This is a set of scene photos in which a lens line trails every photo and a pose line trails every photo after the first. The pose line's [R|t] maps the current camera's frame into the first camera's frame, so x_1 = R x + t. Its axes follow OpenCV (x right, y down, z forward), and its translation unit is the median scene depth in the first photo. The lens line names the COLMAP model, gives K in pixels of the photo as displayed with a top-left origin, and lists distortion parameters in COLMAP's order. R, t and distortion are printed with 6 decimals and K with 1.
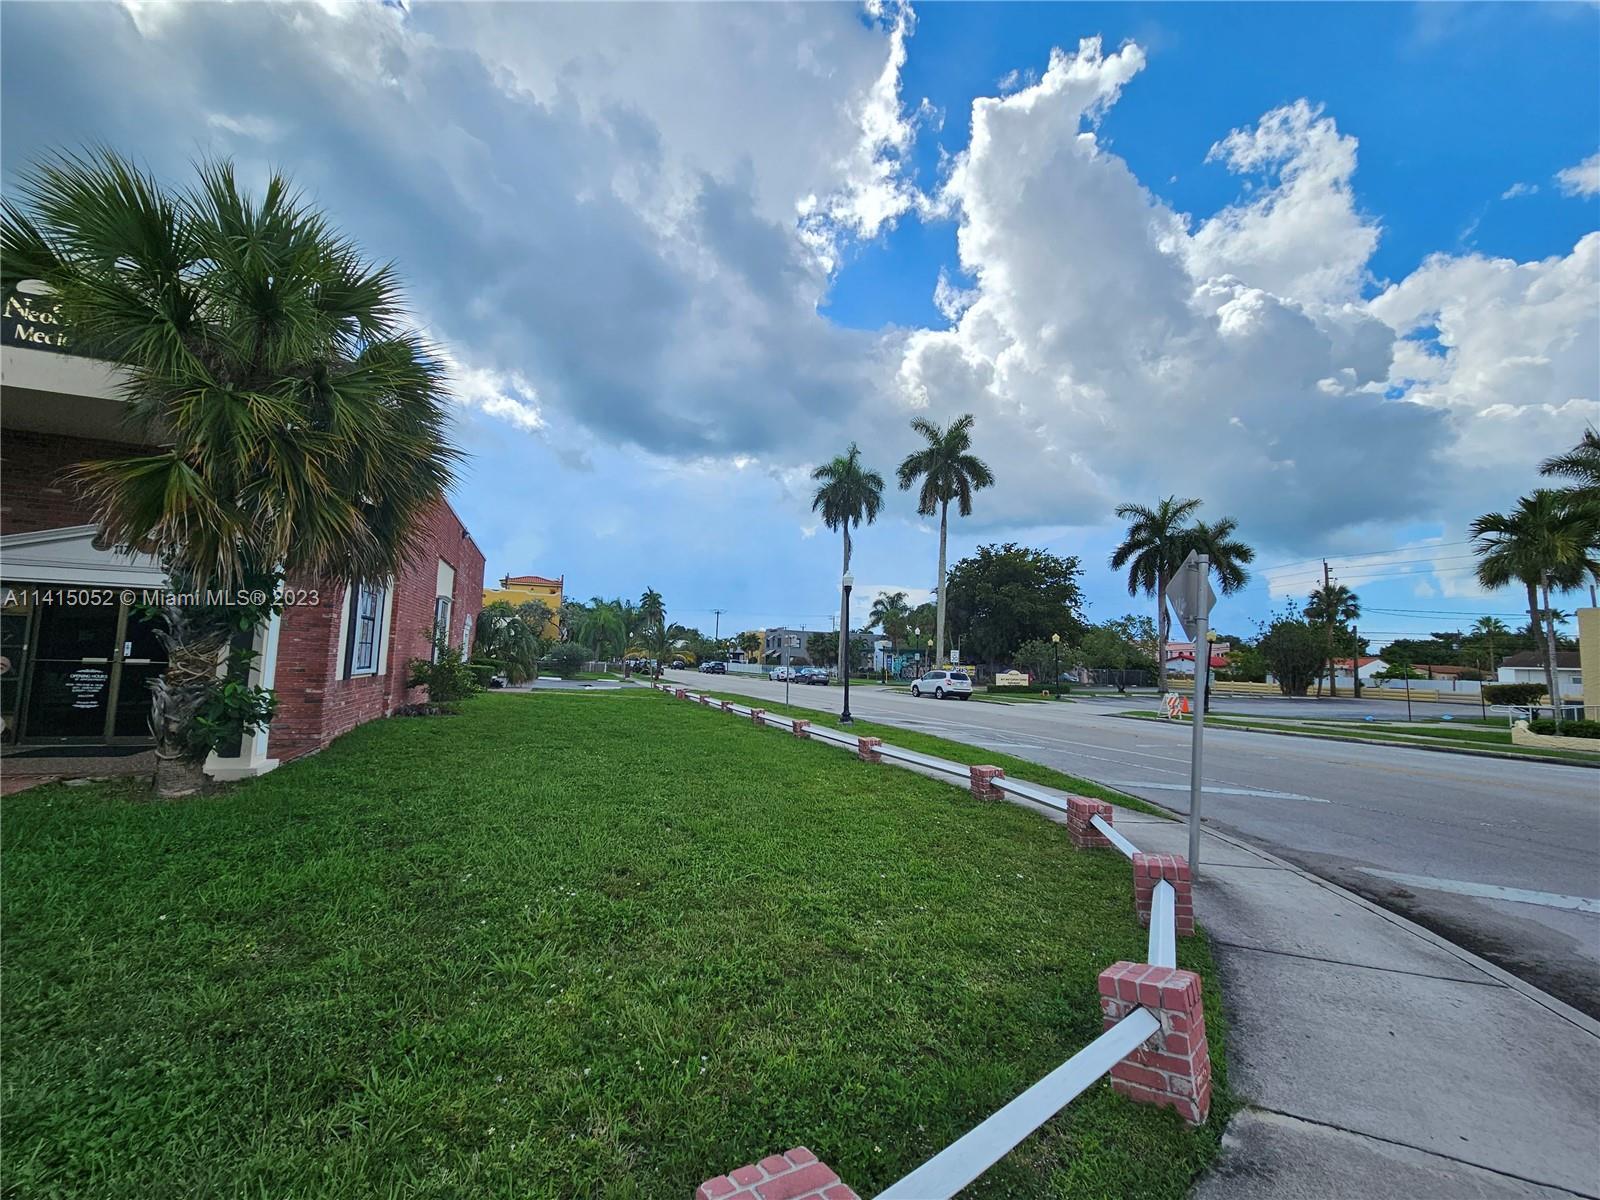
lens RADIAL K [[656.7, 0, 795.8], [0, 656.7, 596.3], [0, 0, 1]] dist [-0.001237, 0.000239]
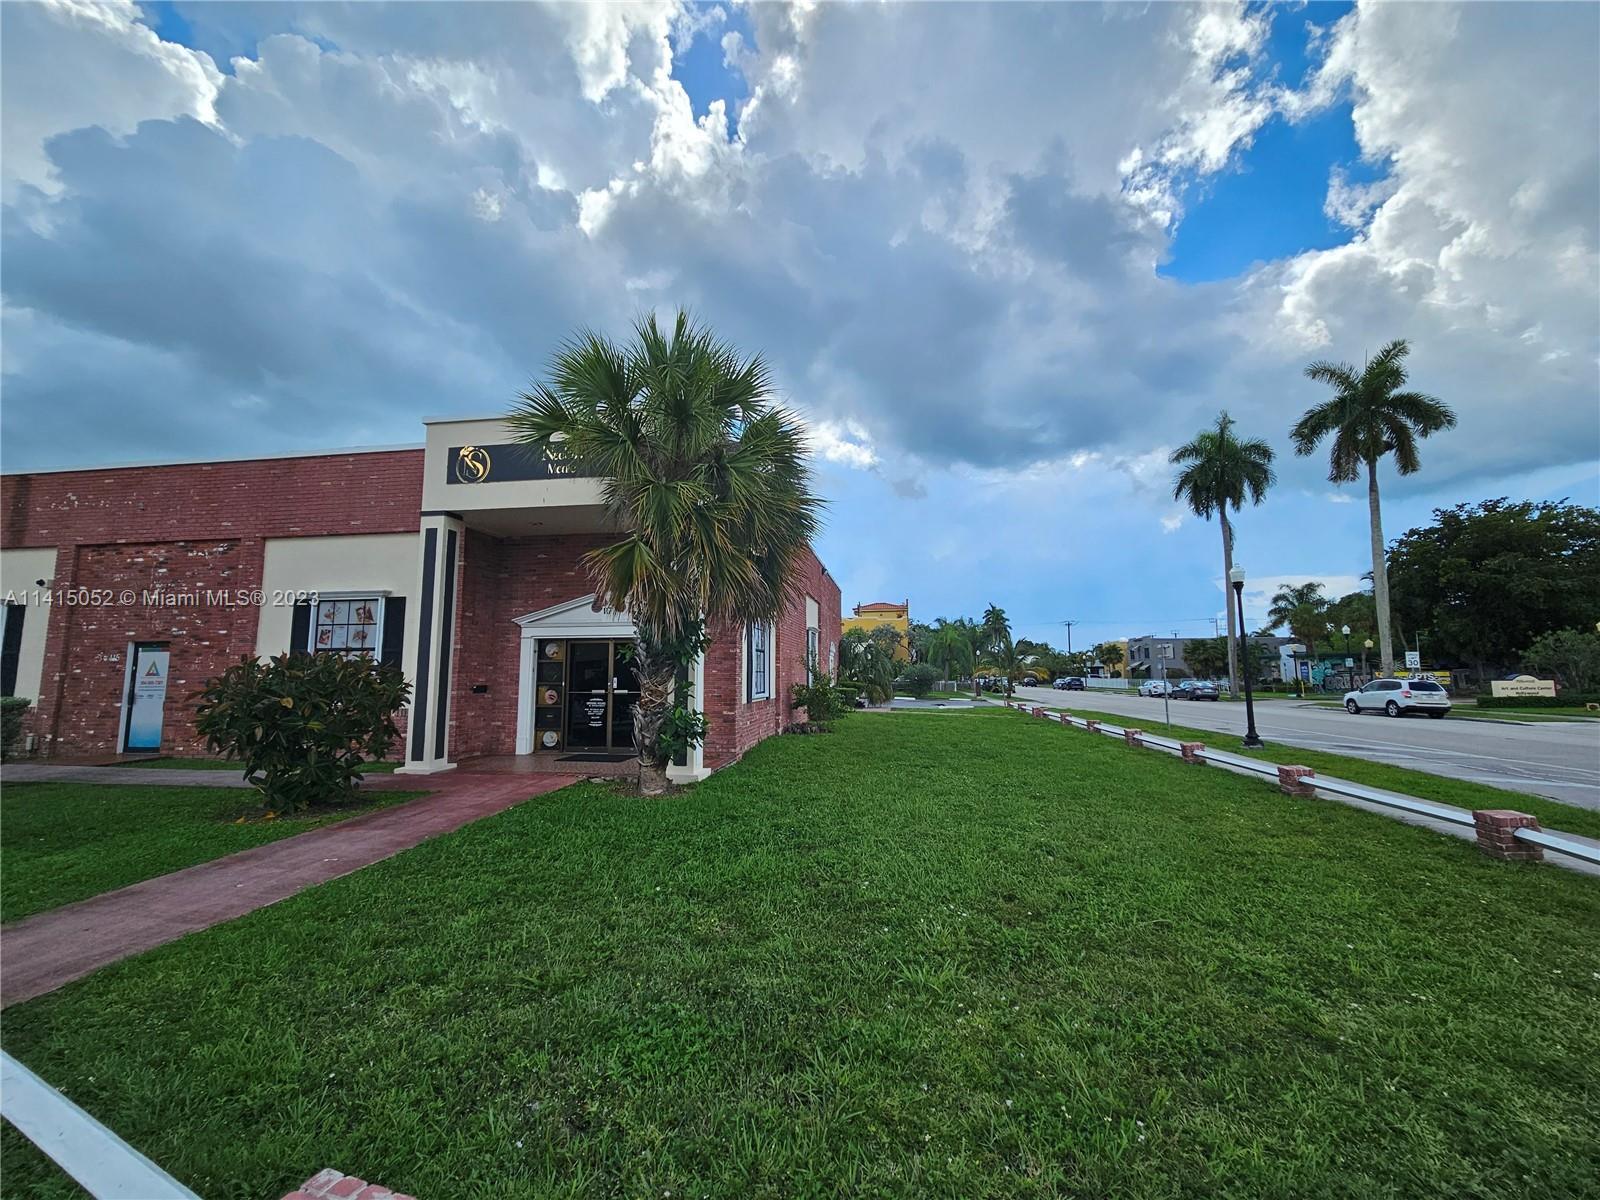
lens RADIAL K [[655.1, 0, 795.3], [0, 655.1, 598.4], [0, 0, 1]] dist [0.000189, -0.002740]
pose [[0.869382, -0.091003, -0.485688, -0.009435], [0.079034, 0.995850, -0.045122, -0.002045], [0.487778, 0.000842, 0.872967, -0.002641]]
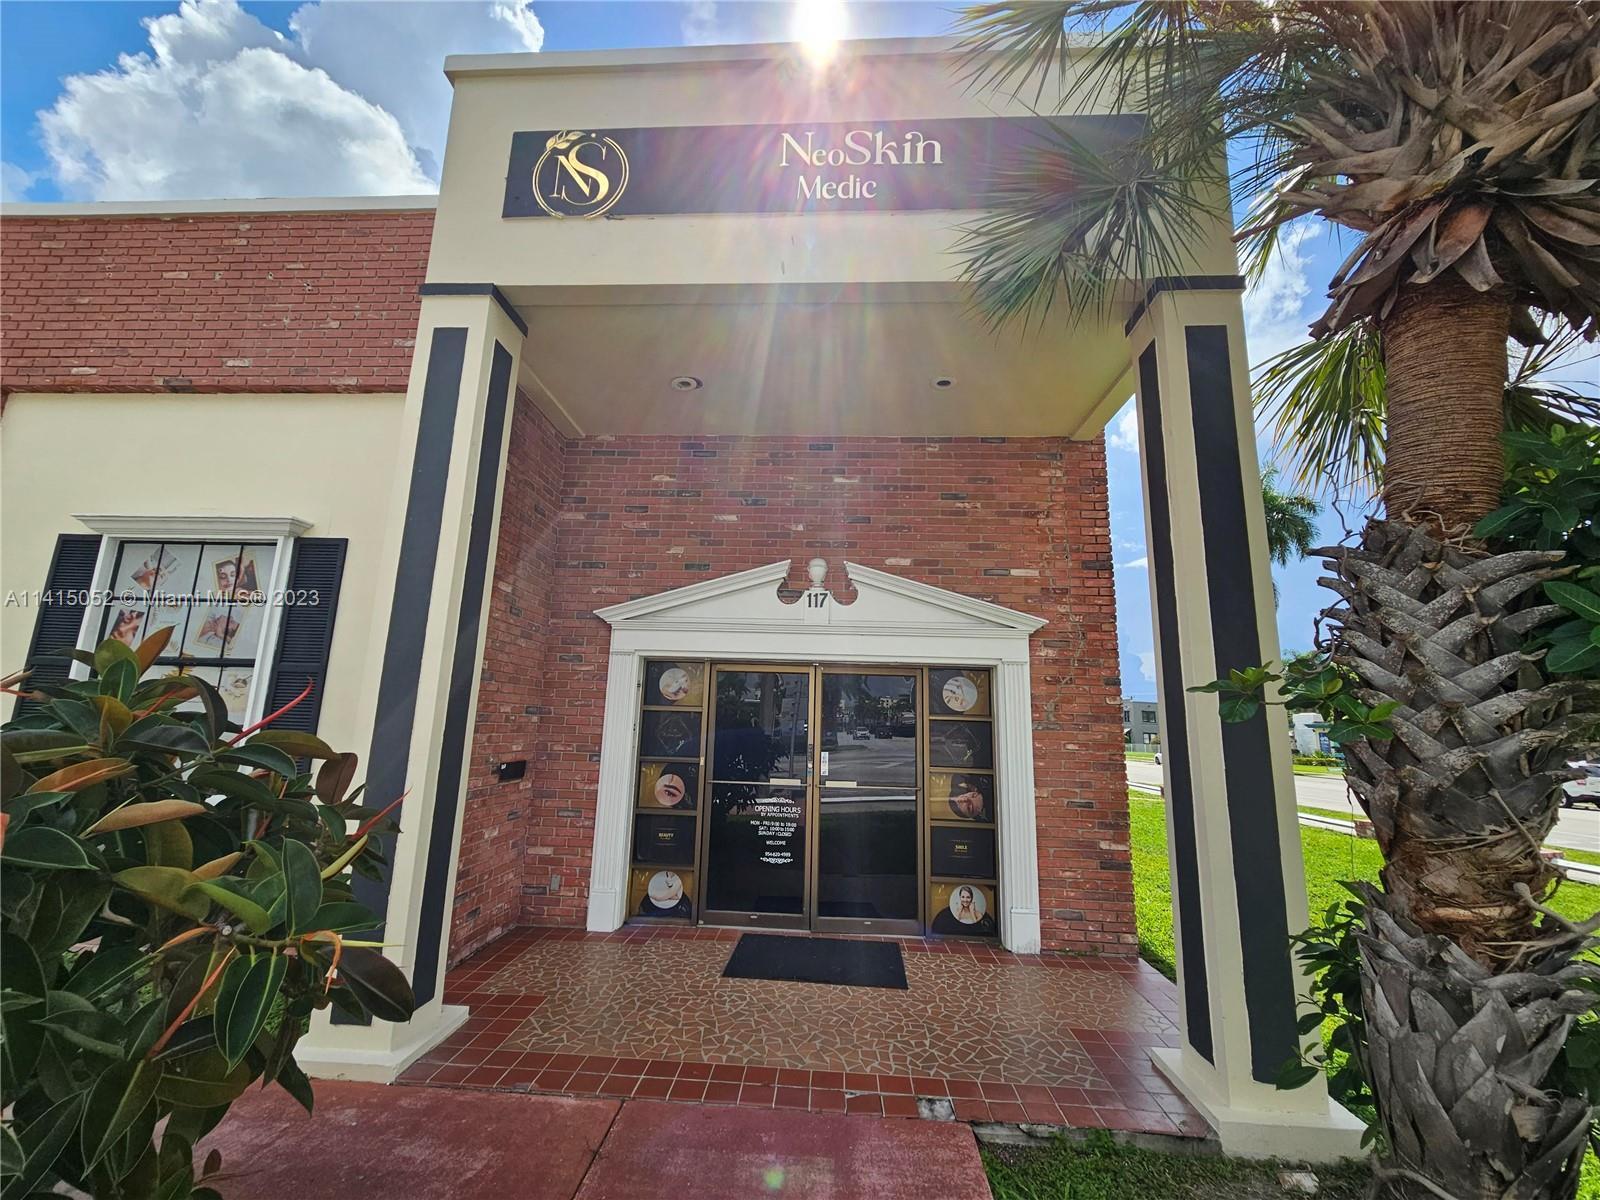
lens RADIAL K [[656.7, 0, 795.8], [0, 656.7, 596.3], [0, 0, 1]] dist [-0.001237, 0.000239]
pose [[0.913270, -0.082219, -0.398971, -0.427114], [0.038019, 0.992348, -0.117472, -0.001406], [0.405577, 0.092115, 0.909408, 0.230087]]
